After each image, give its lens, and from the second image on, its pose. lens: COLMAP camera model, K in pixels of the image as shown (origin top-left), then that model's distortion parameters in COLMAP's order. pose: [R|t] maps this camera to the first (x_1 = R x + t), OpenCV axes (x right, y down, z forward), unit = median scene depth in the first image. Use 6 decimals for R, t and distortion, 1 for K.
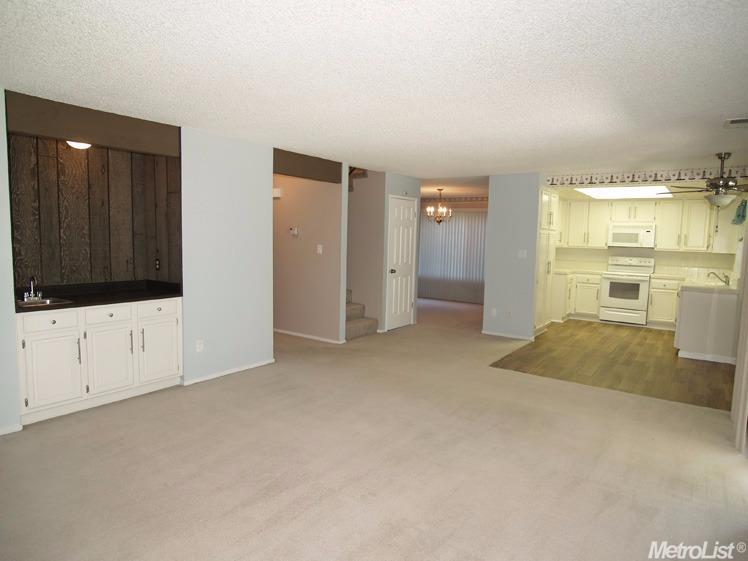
lens RADIAL K [[474.3, 0, 373.1], [0, 474.3, 280.1], [0, 0, 1]] dist [-0.025589, 0.002931]
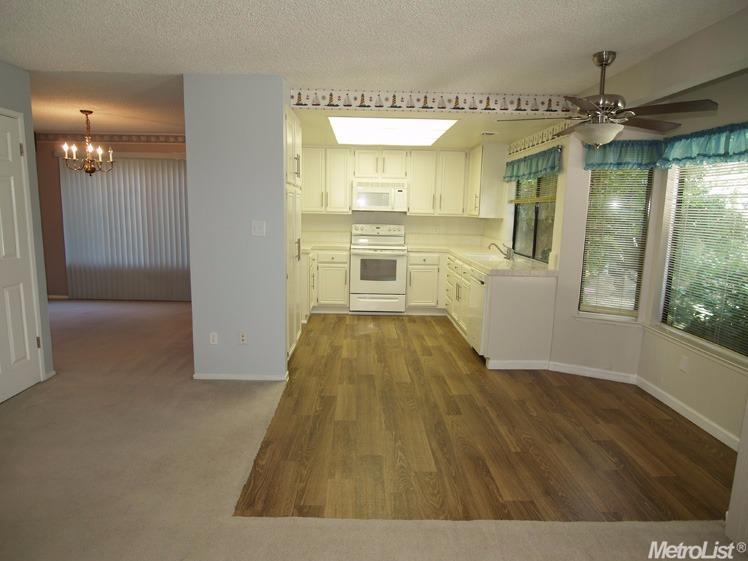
lens RADIAL K [[474.3, 0, 369.1], [0, 474.3, 281.0], [0, 0, 1]] dist [-0.025589, 0.002931]
pose [[0.806934, -0.099746, 0.582158, 0.077266], [0.054102, 0.993976, 0.095315, -0.033015], [-0.588158, -0.045417, 0.807470, 0.394402]]
